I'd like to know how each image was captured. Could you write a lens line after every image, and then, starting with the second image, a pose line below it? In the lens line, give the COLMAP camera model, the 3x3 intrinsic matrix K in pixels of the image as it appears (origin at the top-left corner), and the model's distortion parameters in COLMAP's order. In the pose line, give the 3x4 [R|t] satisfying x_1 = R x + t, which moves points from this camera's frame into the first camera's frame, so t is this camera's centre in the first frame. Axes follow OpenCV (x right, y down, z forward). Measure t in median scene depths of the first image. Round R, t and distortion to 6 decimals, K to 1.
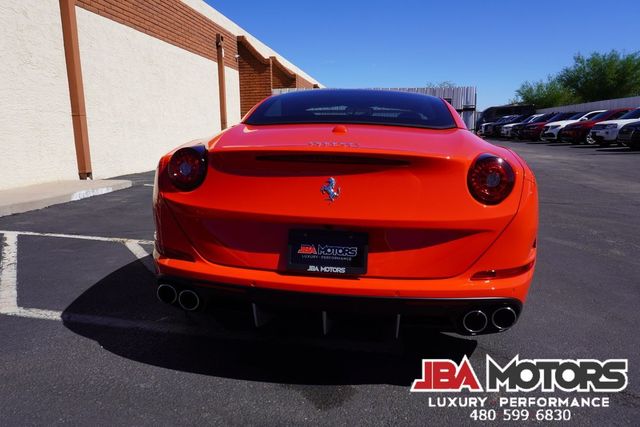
lens RADIAL K [[423.4, 0, 317.7], [0, 423.4, 210.9], [0, 0, 1]] dist [-0.047669, 0.029166]
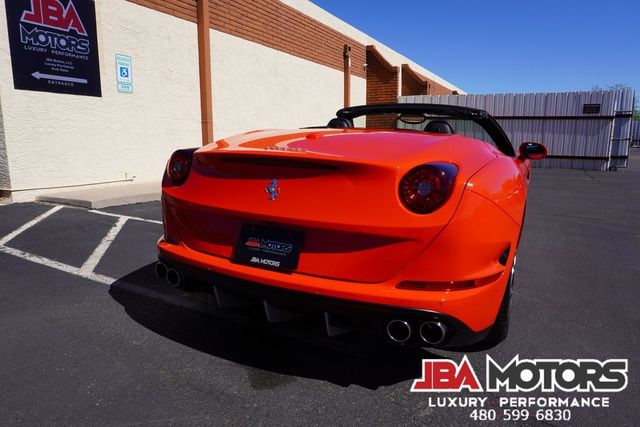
lens RADIAL K [[423.4, 0, 319.4], [0, 423.4, 211.2], [0, 0, 1]] dist [-0.047669, 0.029166]
pose [[0.945935, 0.064827, -0.317811, 0.119666], [-0.069992, 0.997536, -0.004846, 0.000463], [0.316713, 0.026828, 0.948142, -0.001050]]
